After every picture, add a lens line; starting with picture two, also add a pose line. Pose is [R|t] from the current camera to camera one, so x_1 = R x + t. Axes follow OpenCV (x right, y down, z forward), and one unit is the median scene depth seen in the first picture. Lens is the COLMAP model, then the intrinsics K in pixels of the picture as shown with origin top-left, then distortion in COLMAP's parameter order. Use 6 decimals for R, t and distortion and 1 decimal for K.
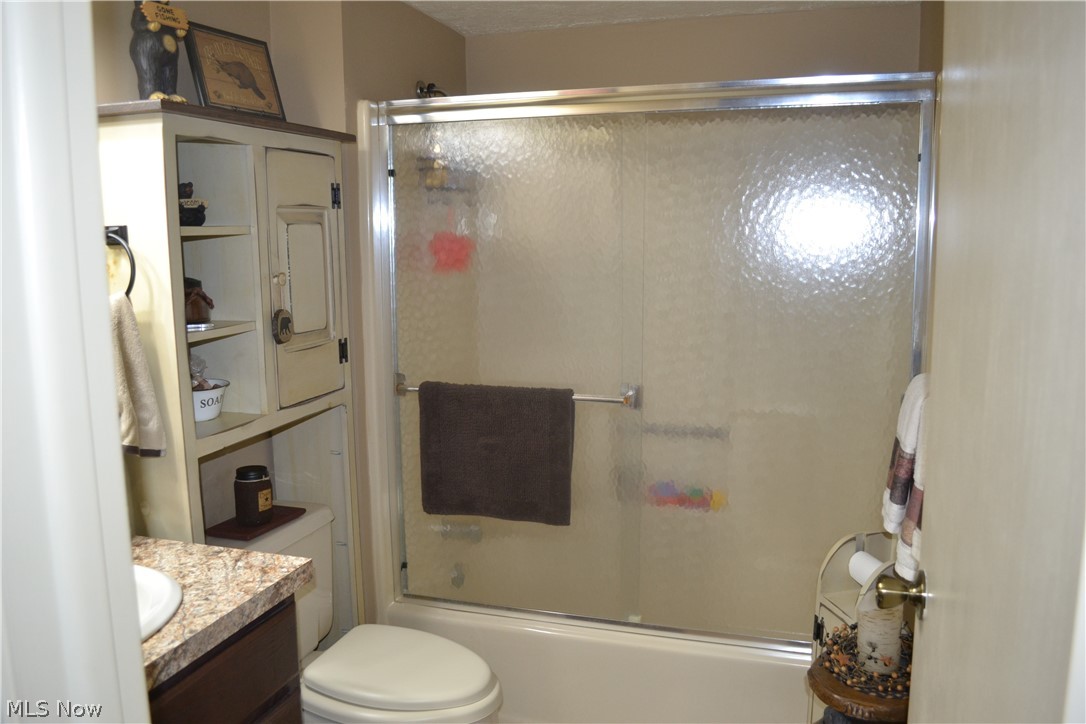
lens RADIAL K [[869.6, 0, 545.0], [0, 869.6, 359.5], [0, 0, 1]] dist [-0.083375, 0.011606]
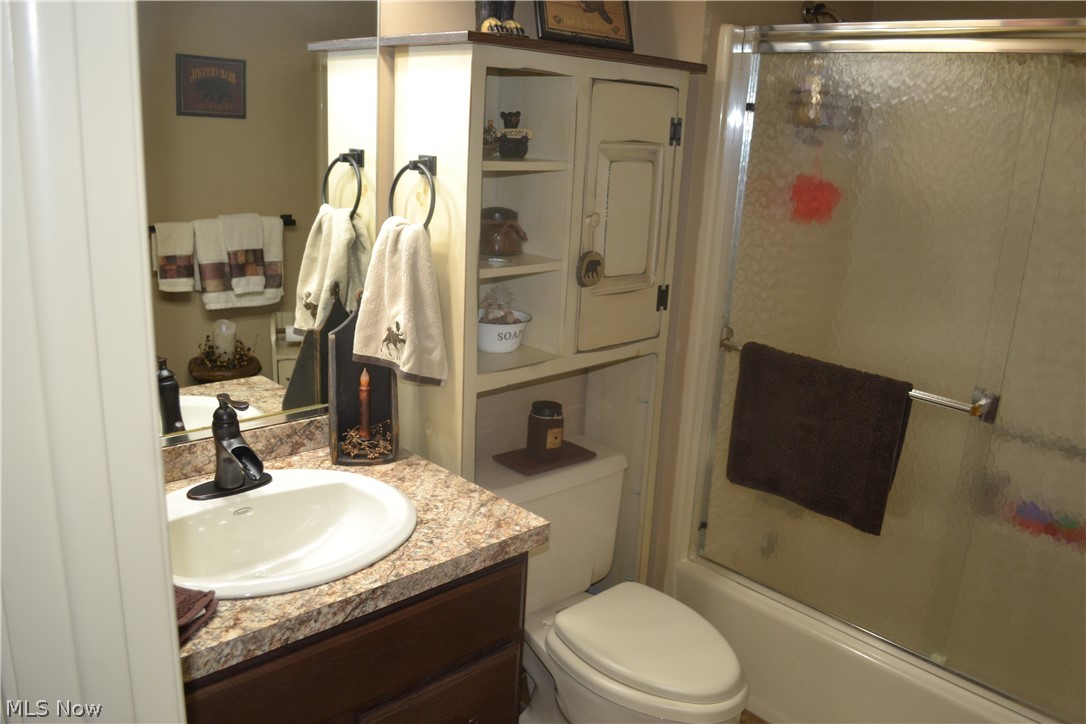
lens RADIAL K [[869.6, 0, 541.0], [0, 869.6, 361.7], [0, 0, 1]] dist [-0.083375, 0.011606]
pose [[0.874679, 0.180225, -0.449951, 0.098277], [-0.130817, 0.981630, 0.138886, -0.061868], [0.466716, -0.062619, 0.882188, 0.111257]]
